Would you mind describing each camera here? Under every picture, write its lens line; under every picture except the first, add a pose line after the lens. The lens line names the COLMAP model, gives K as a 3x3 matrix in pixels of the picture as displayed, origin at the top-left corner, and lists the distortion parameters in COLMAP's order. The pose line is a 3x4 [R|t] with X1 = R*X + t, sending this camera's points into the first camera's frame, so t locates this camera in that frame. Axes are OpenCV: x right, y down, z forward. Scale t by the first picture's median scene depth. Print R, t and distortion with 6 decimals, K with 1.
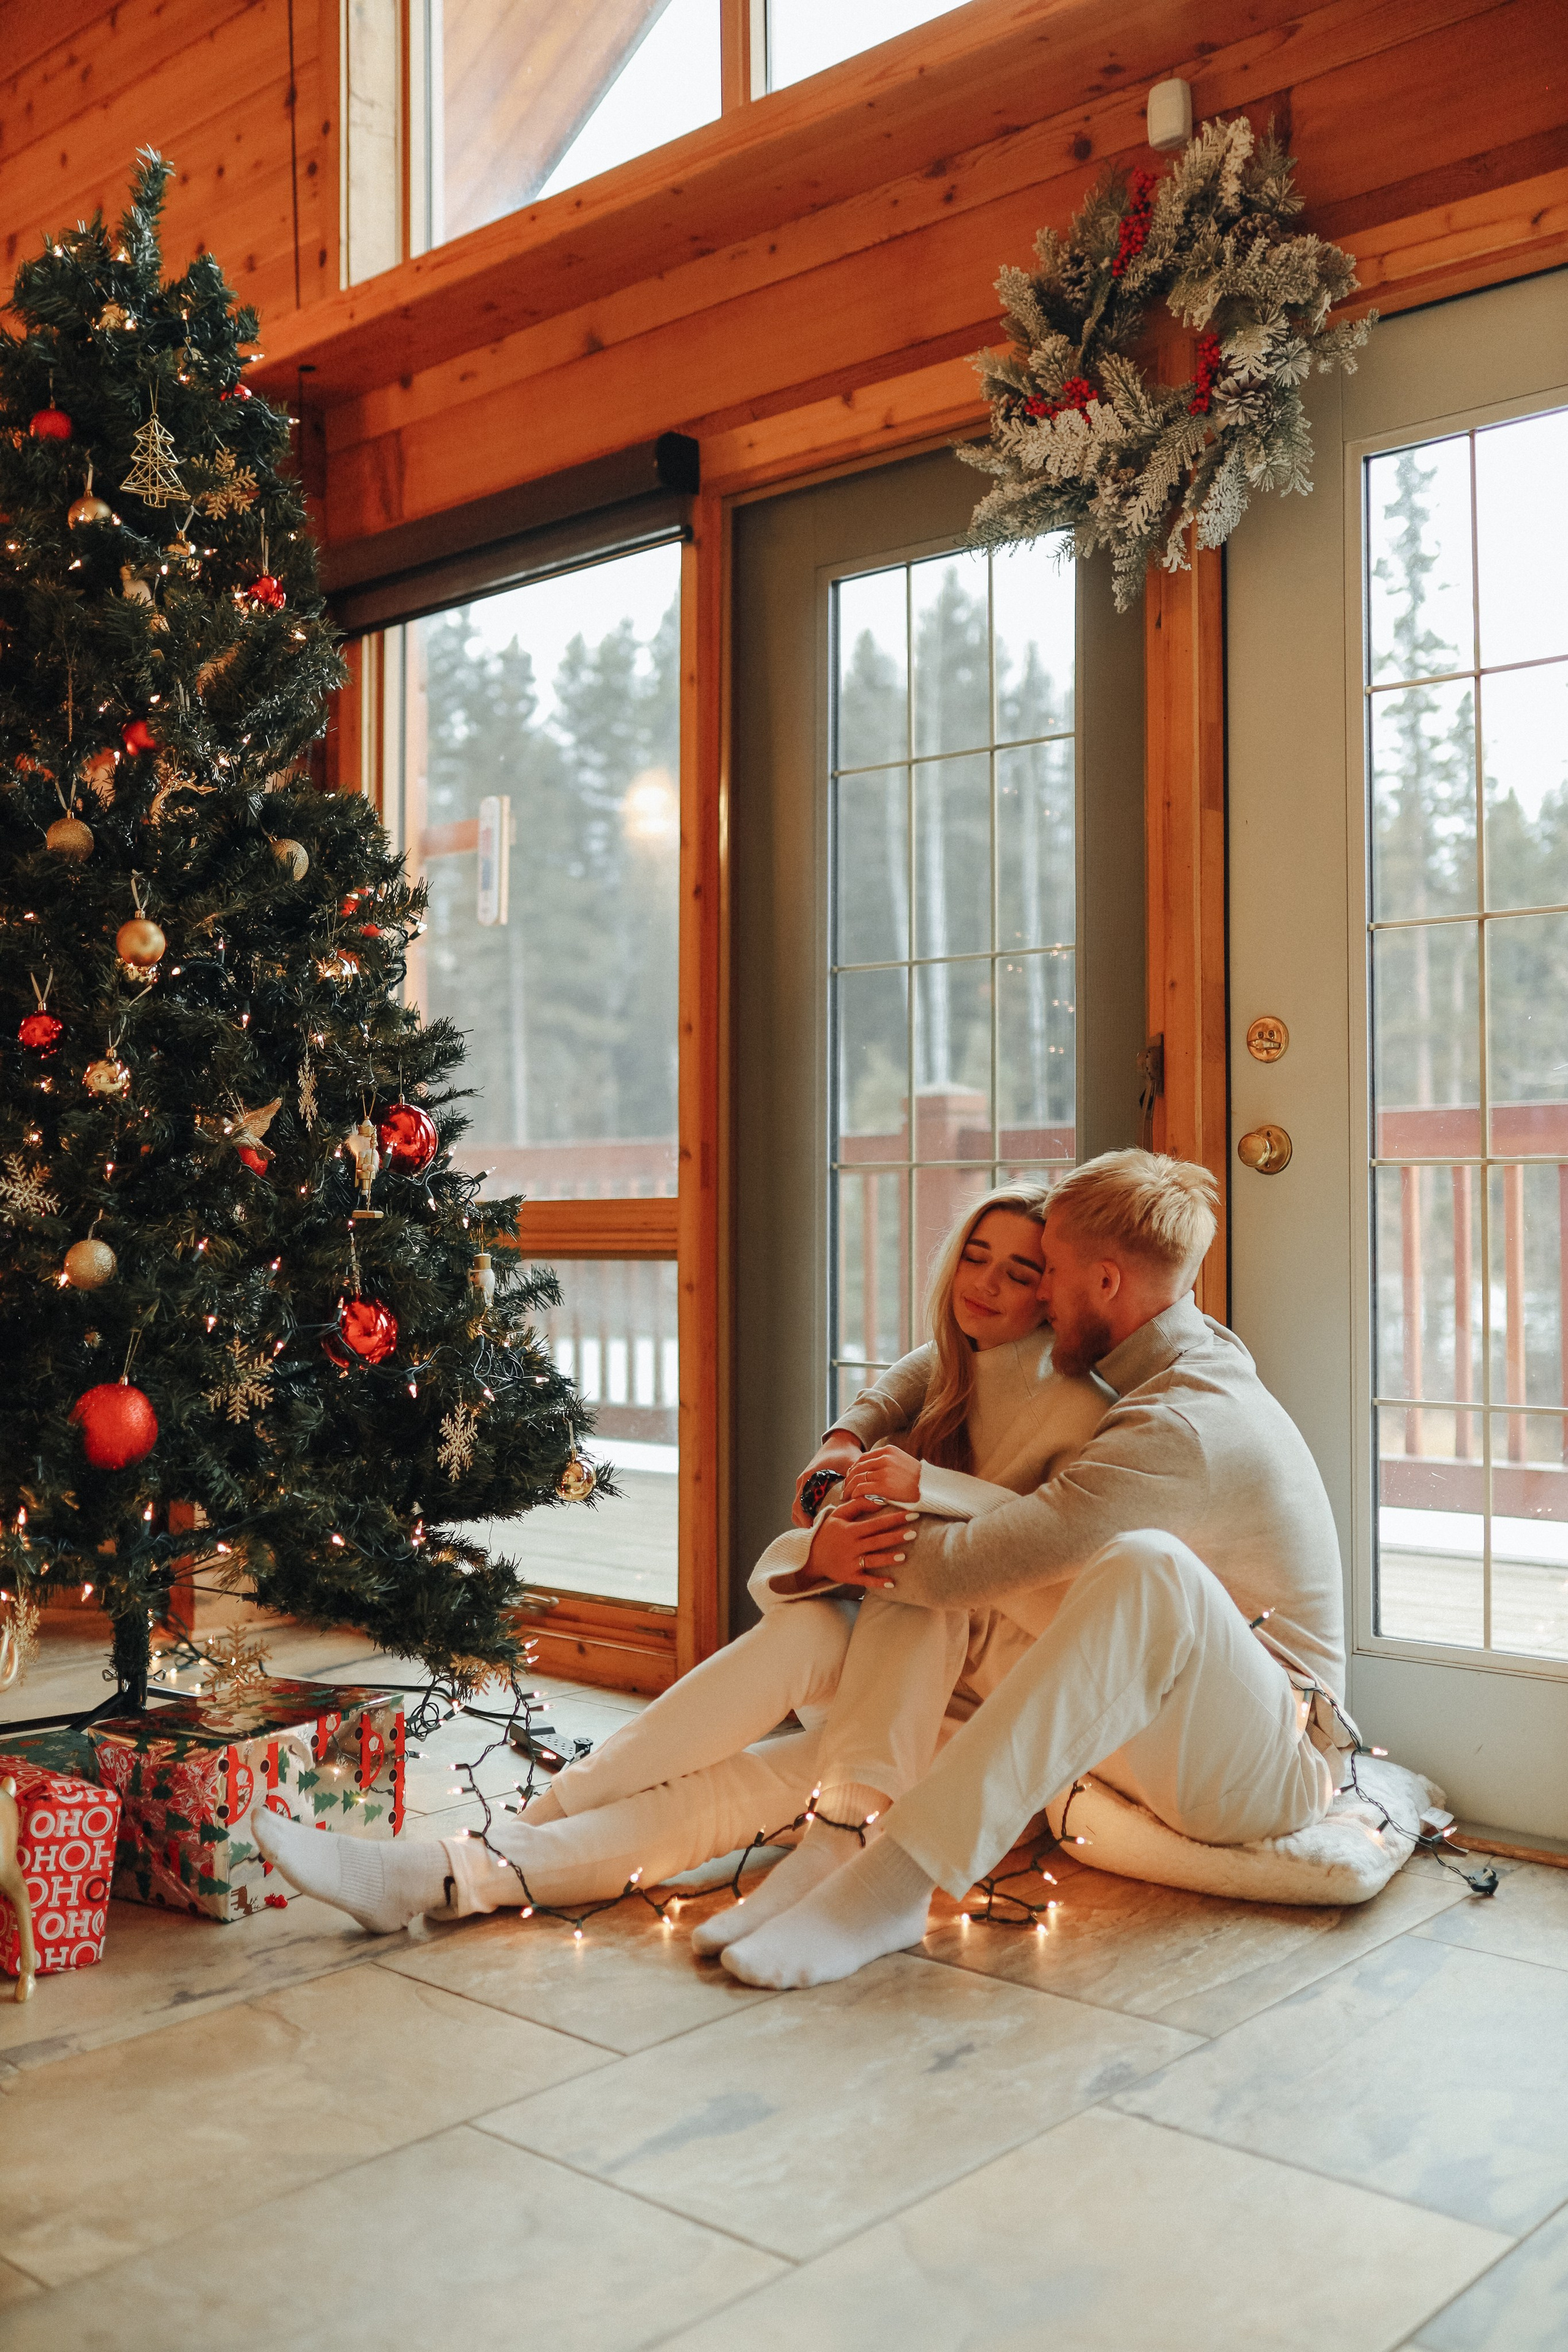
lens RADIAL K [[2232.1, 0, 794.3], [0, 2232.1, 1153.6], [0, 0, 1]] dist [-0.021478, 0.000000]
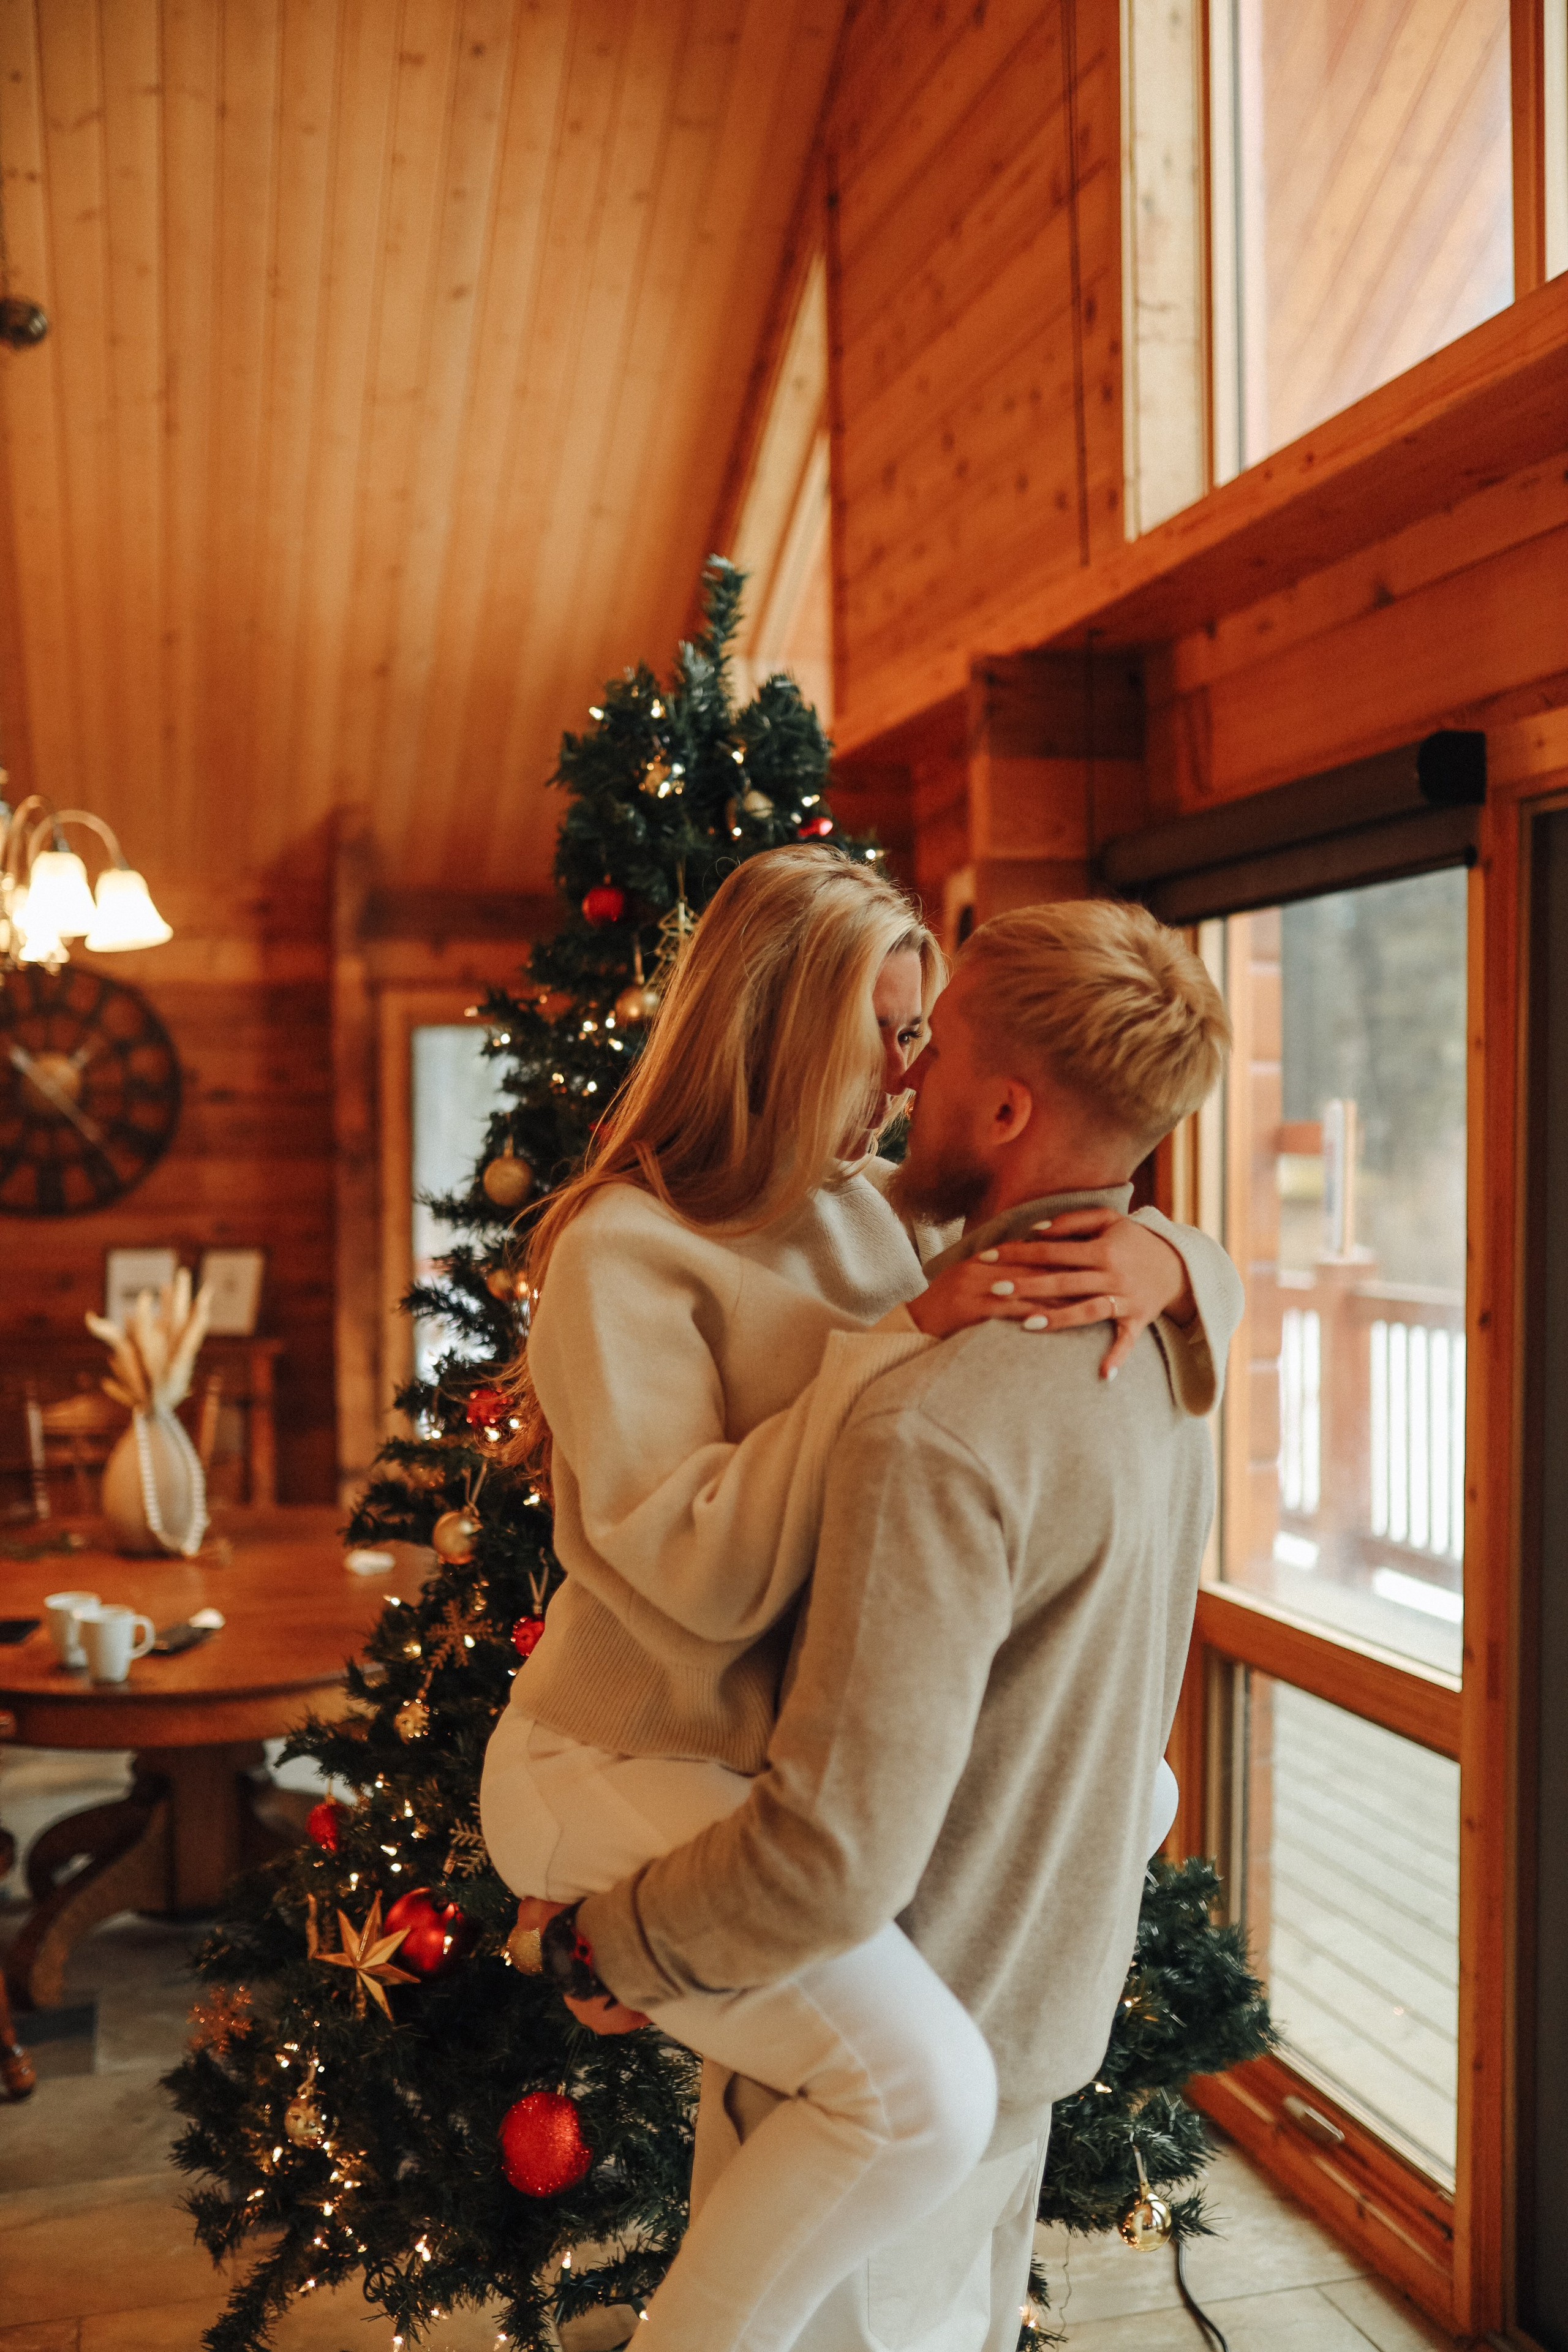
lens RADIAL K [[2232.1, 0, 807.5], [0, 2232.1, 1160.8], [0, 0, 1]] dist [-0.021478, 0.000000]
pose [[0.851050, 0.007293, -0.525035, 0.196414], [0.011252, 0.999421, 0.032121, -0.241120], [0.524965, -0.033244, 0.850475, 0.265190]]
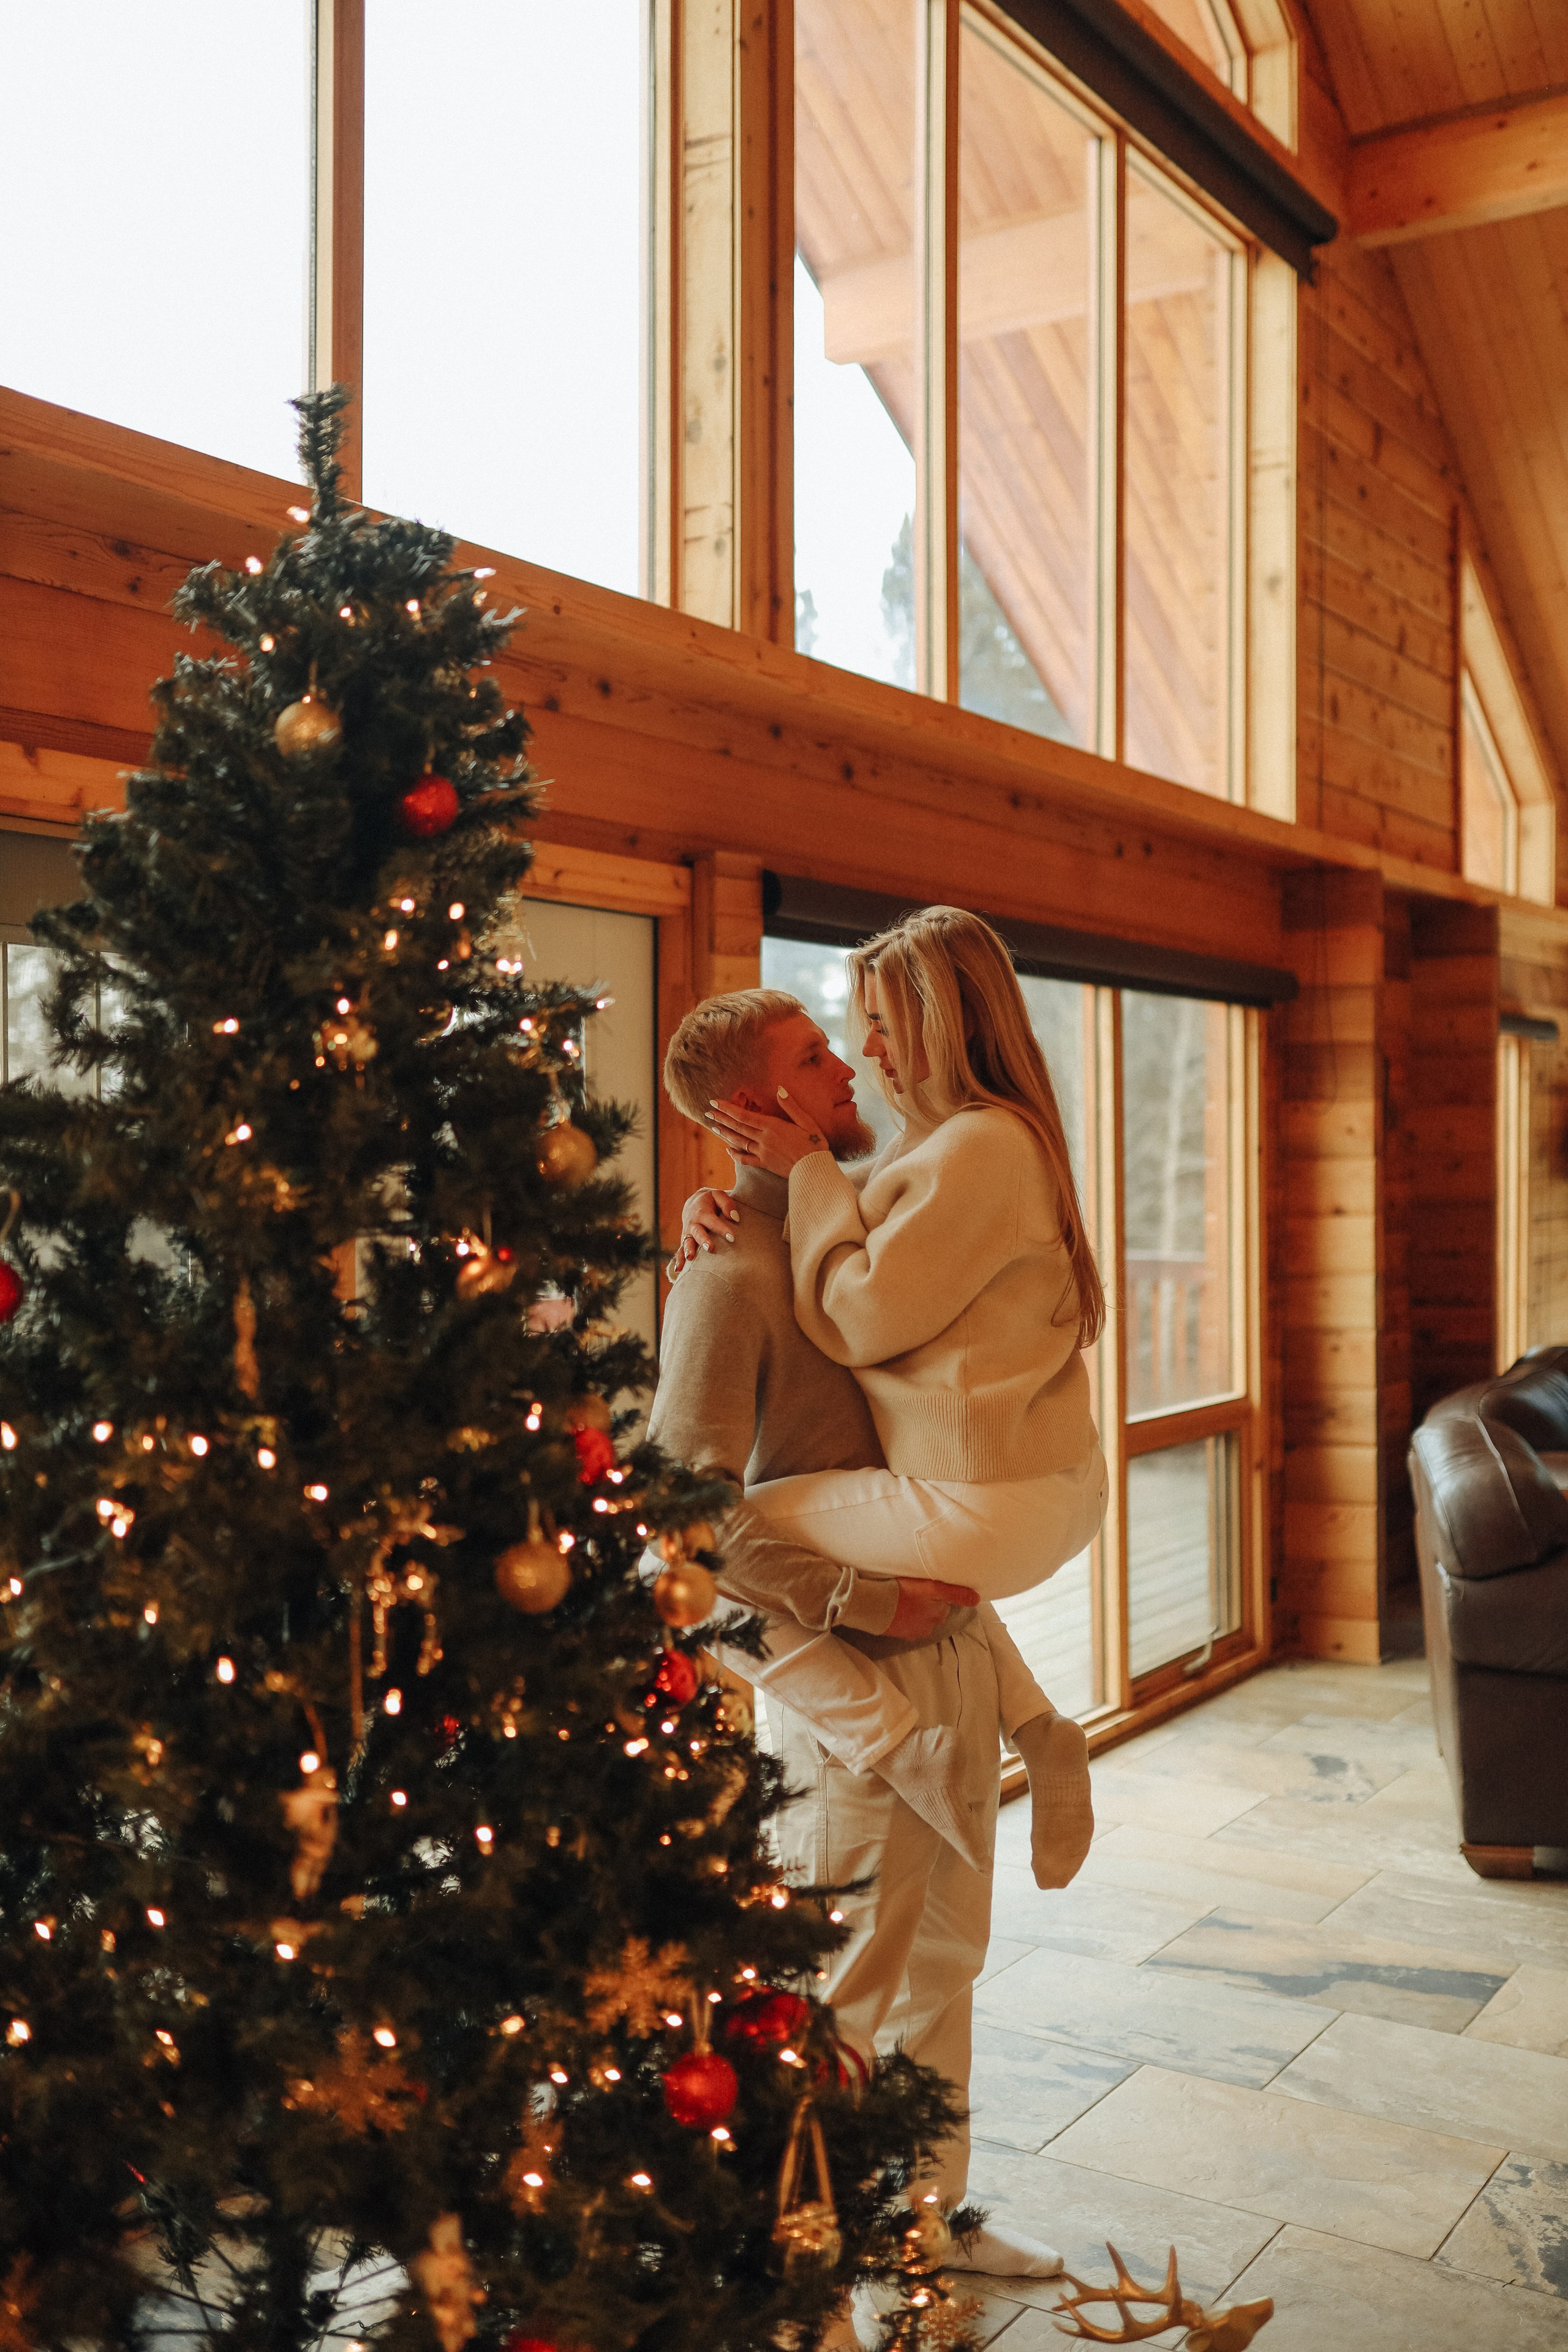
lens RADIAL K [[2232.1, 0, 771.2], [0, 2232.1, 1165.2], [0, 0, 1]] dist [-0.021478, 0.000000]
pose [[-0.140378, 0.006084, 0.990079, -0.990813], [-0.012419, 0.999892, -0.007905, -0.200057], [-0.990020, -0.013405, -0.140287, 0.949541]]
